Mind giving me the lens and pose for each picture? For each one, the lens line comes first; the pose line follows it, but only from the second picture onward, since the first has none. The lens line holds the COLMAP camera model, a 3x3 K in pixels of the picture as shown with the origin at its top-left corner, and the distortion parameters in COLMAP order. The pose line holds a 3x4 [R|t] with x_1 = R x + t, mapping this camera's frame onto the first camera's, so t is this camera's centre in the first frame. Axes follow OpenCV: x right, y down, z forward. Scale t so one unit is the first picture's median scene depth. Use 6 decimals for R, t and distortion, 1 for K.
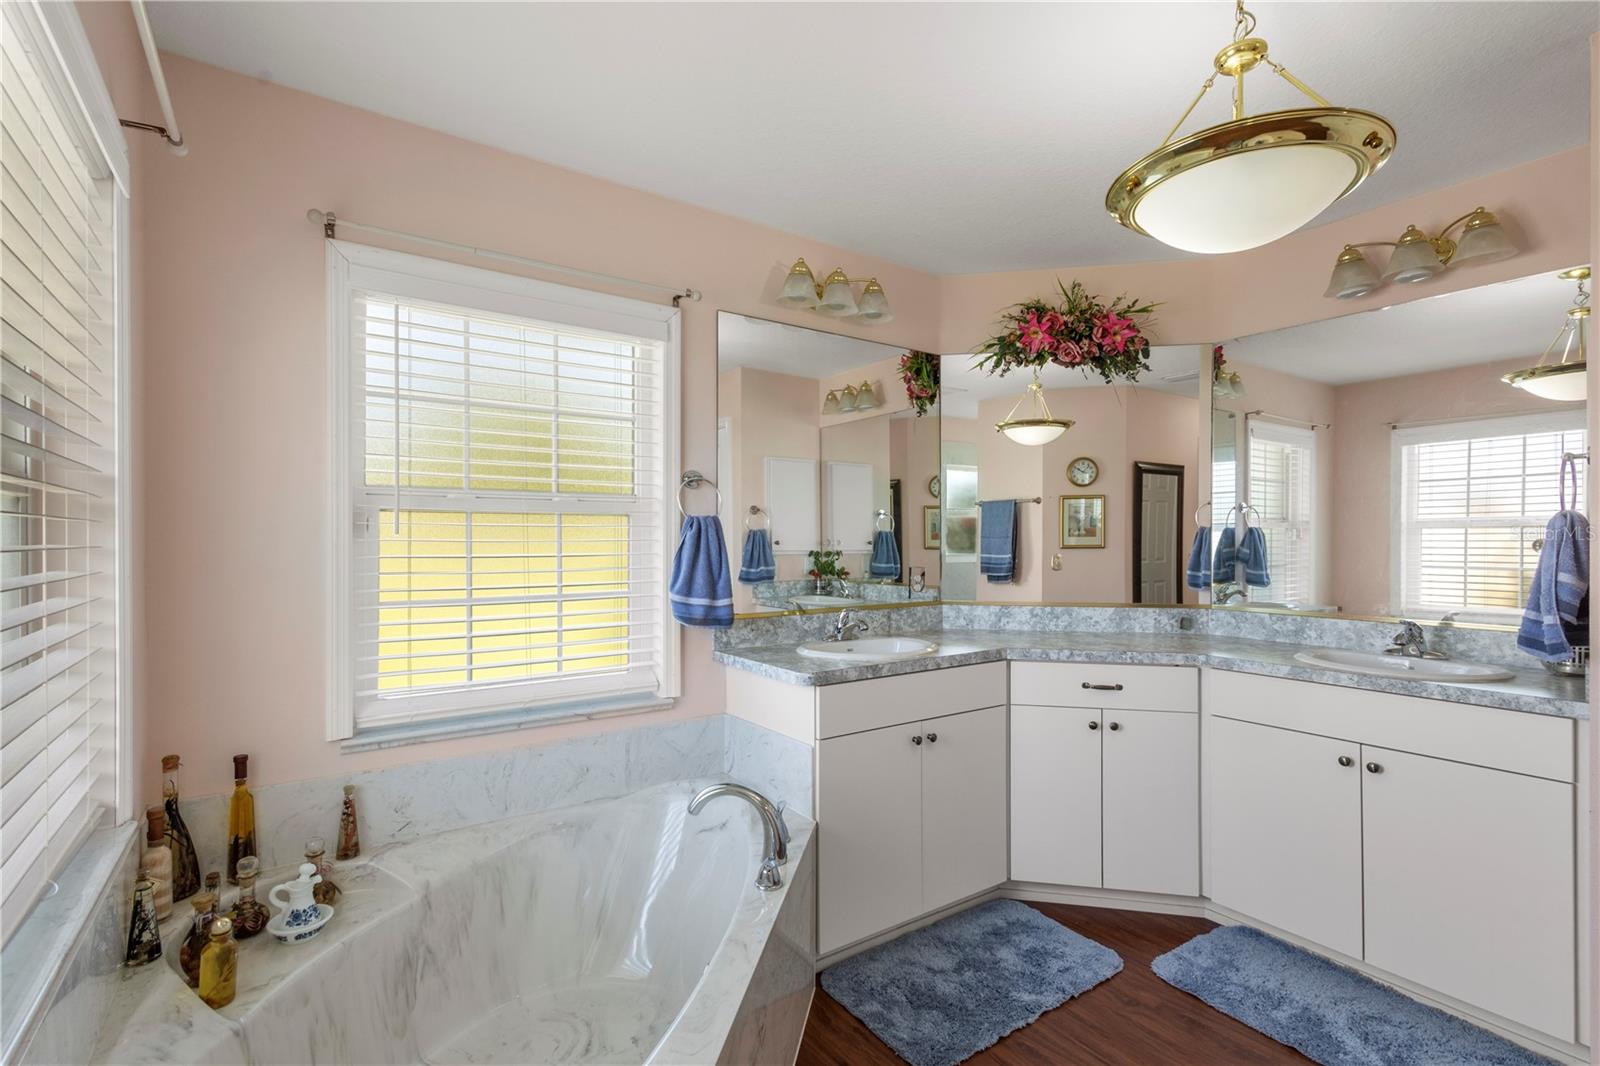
lens RADIAL K [[741.5, 0, 797.0], [0, 741.5, 535.2], [0, 0, 1]] dist [0.003395, 0.000659]
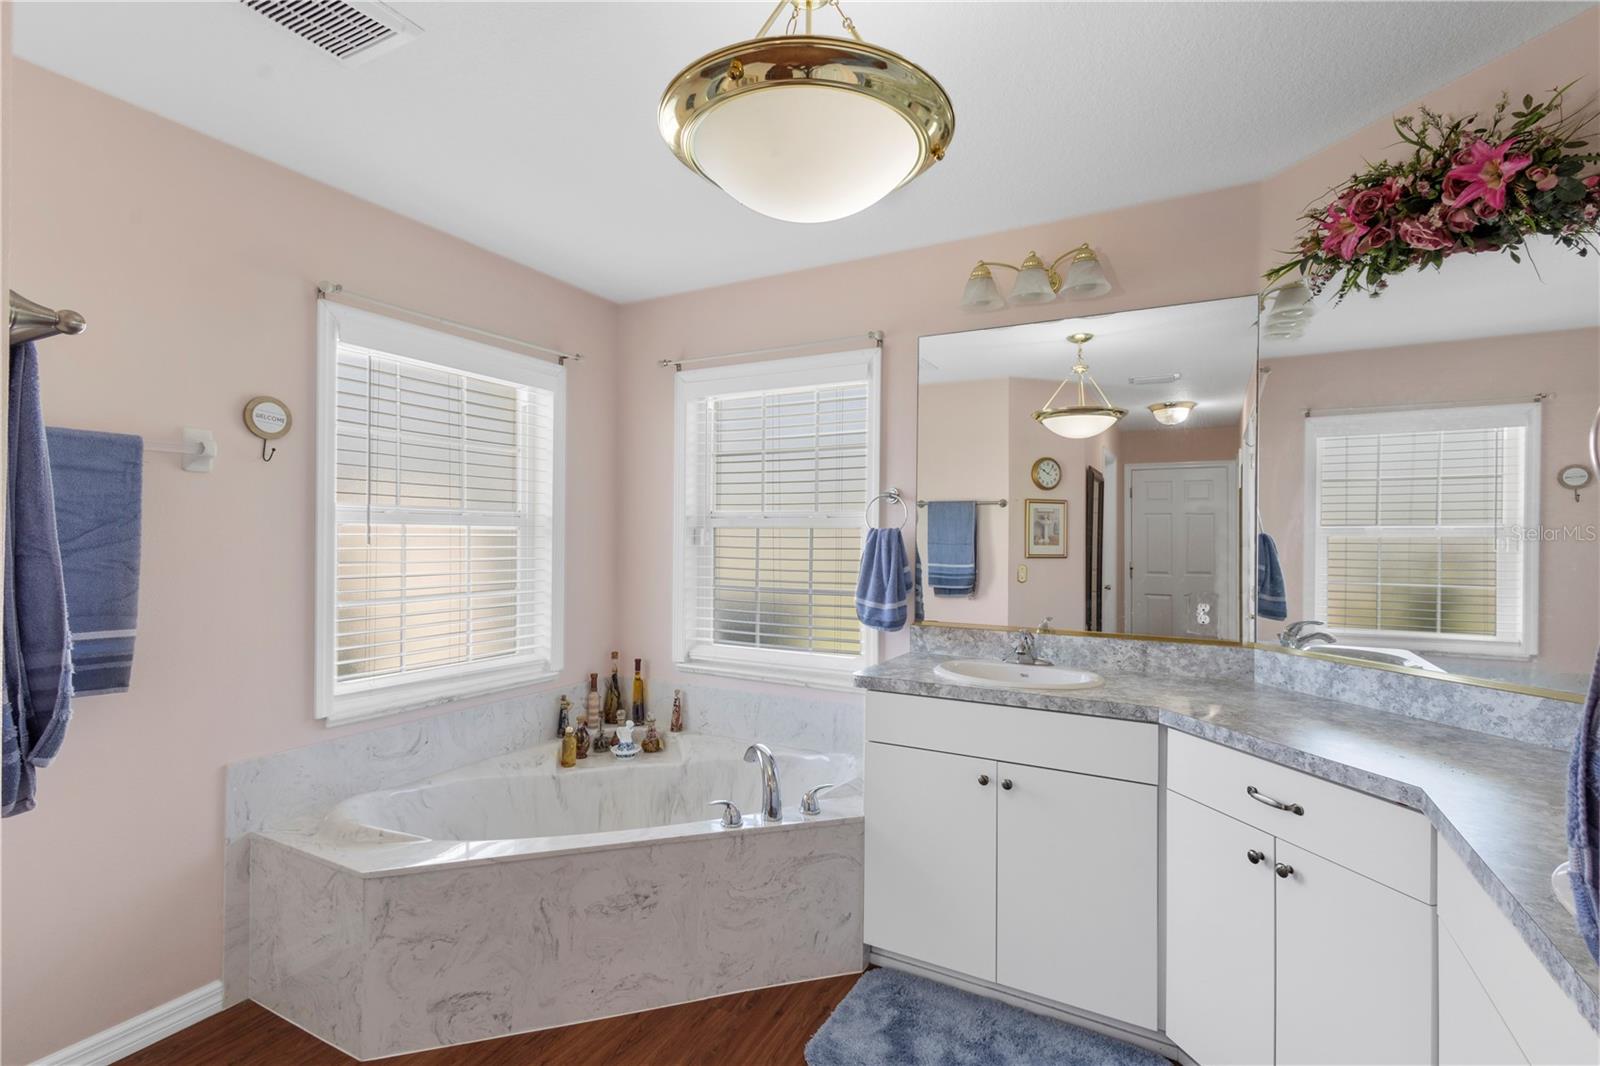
lens RADIAL K [[741.5, 0, 796.6], [0, 741.5, 535.4], [0, 0, 1]] dist [0.003395, 0.000659]
pose [[0.444386, 0.002858, -0.895831, 0.783411], [-0.005463, 0.999985, 0.000481, -0.014927], [0.895819, 0.004680, 0.444395, 0.363424]]
